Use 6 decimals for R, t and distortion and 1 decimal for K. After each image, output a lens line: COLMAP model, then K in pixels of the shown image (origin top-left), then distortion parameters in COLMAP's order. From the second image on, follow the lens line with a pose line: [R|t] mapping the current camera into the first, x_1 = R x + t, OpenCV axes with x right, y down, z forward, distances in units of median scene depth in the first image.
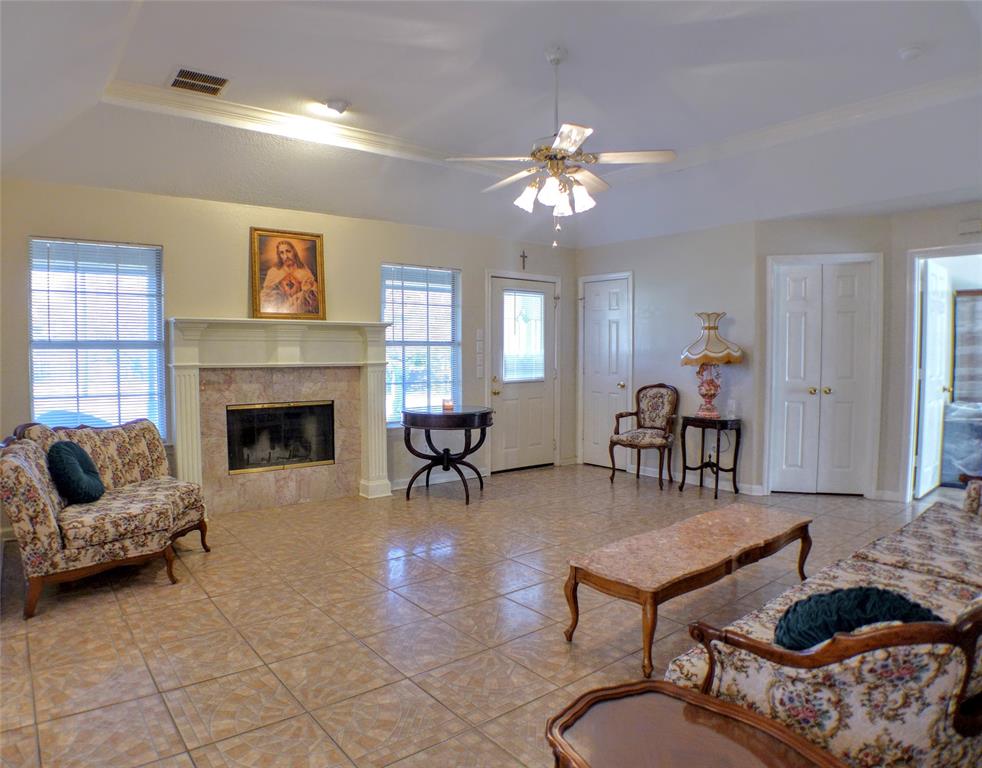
lens RADIAL K [[622.6, 0, 497.9], [0, 622.6, 375.6], [0, 0, 1]] dist [-0.133616, 0.030900]
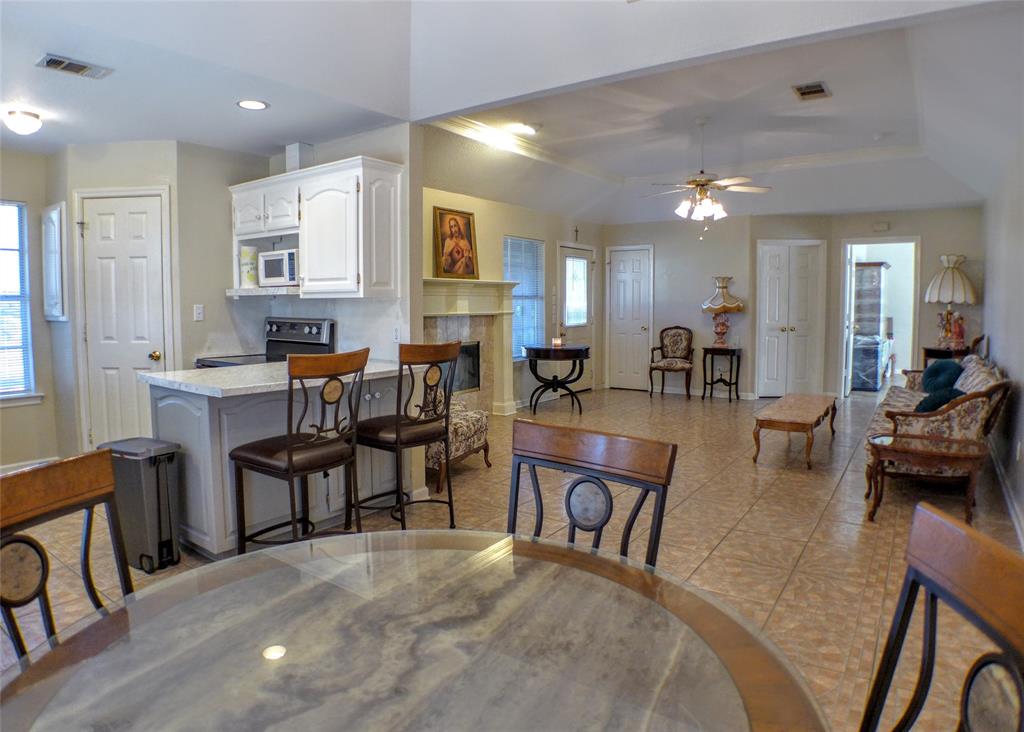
lens RADIAL K [[628.2, 0, 542.3], [0, 628.2, 333.6], [0, 0, 1]] dist [-0.104782, 0.007331]
pose [[0.947435, -0.016967, 0.319499, -0.624165], [0.012934, 0.999808, 0.014741, 0.006622], [-0.319688, -0.009834, 0.947472, -0.323728]]
